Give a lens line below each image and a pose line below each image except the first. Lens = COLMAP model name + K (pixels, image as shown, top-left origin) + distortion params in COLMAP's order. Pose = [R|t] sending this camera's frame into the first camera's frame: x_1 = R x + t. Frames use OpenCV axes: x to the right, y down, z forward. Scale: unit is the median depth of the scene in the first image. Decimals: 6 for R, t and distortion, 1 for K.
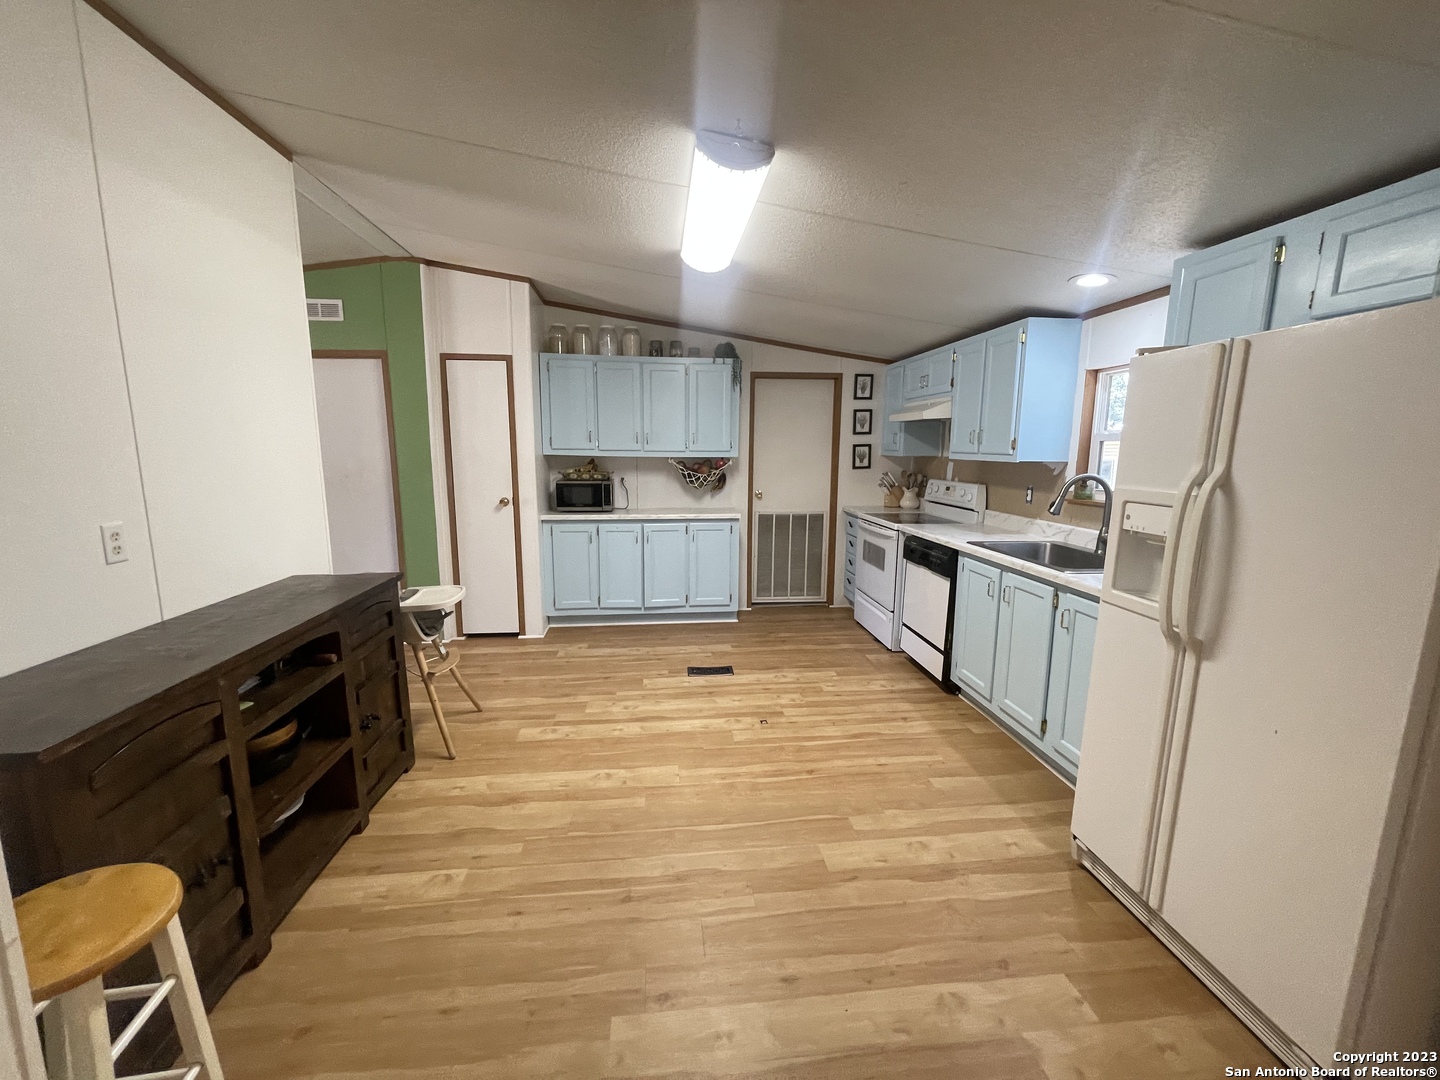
lens RADIAL K [[586.8, 0, 717.5], [0, 586.8, 541.9], [0, 0, 1]] dist [0.000865, 0.000037]
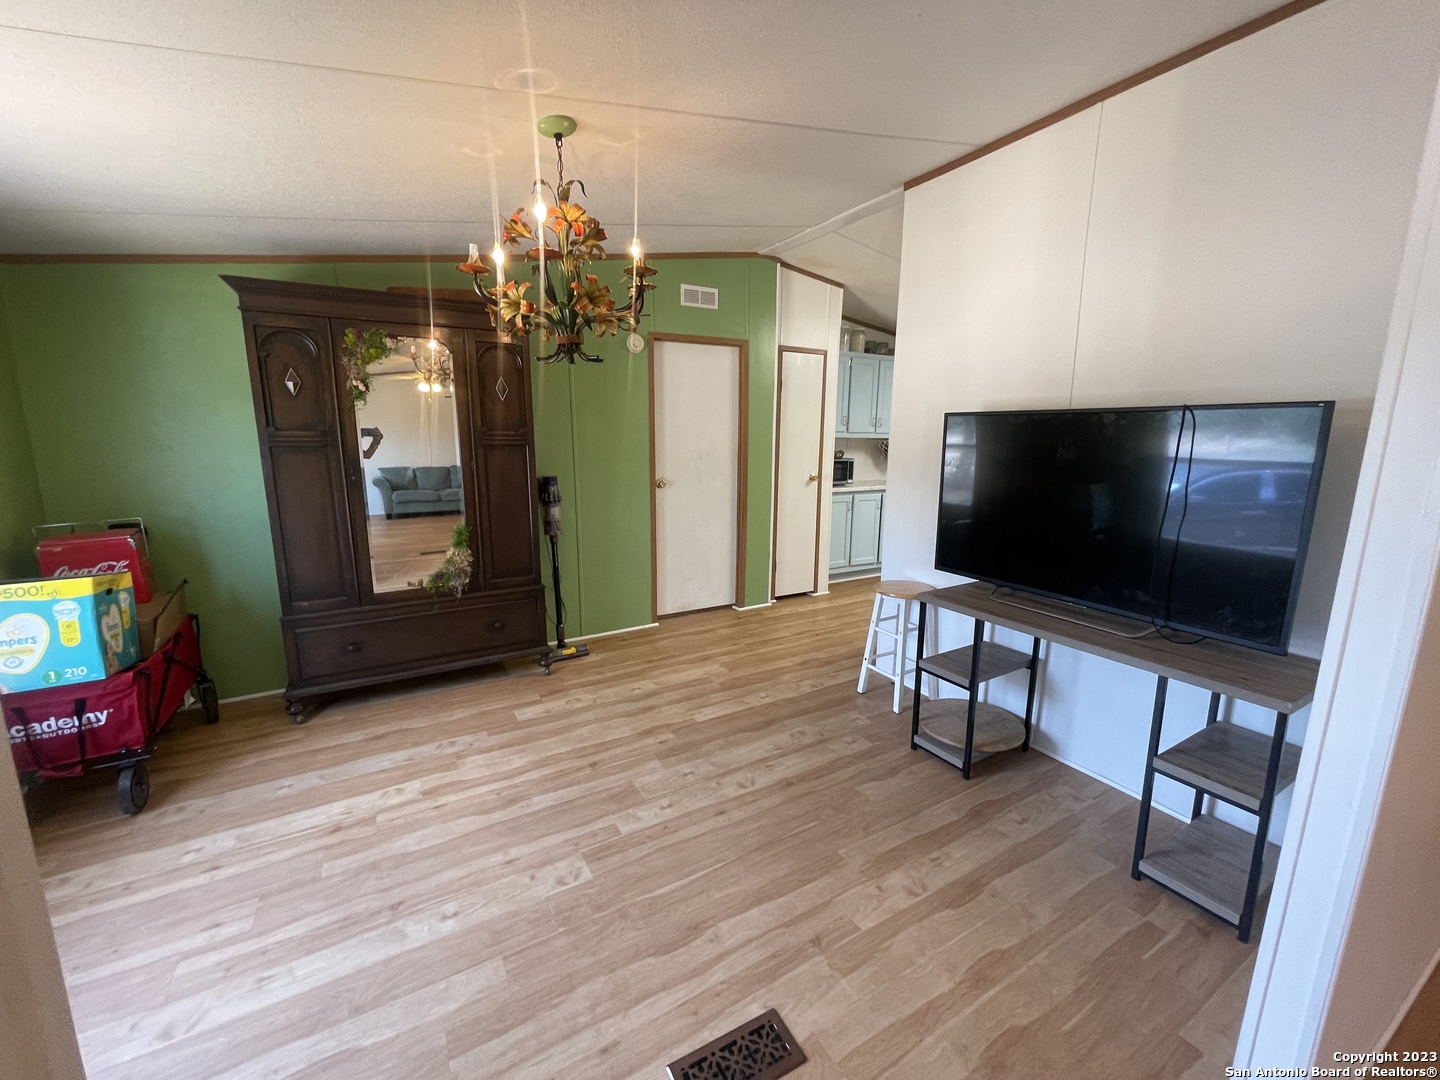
lens RADIAL K [[586.8, 0, 719.4], [0, 586.8, 540.2], [0, 0, 1]] dist [0.000865, 0.000037]
pose [[0.908428, -0.072455, 0.411714, -1.009665], [0.058001, 0.997185, 0.047511, -0.011942], [-0.413997, -0.019280, 0.910074, 0.028061]]
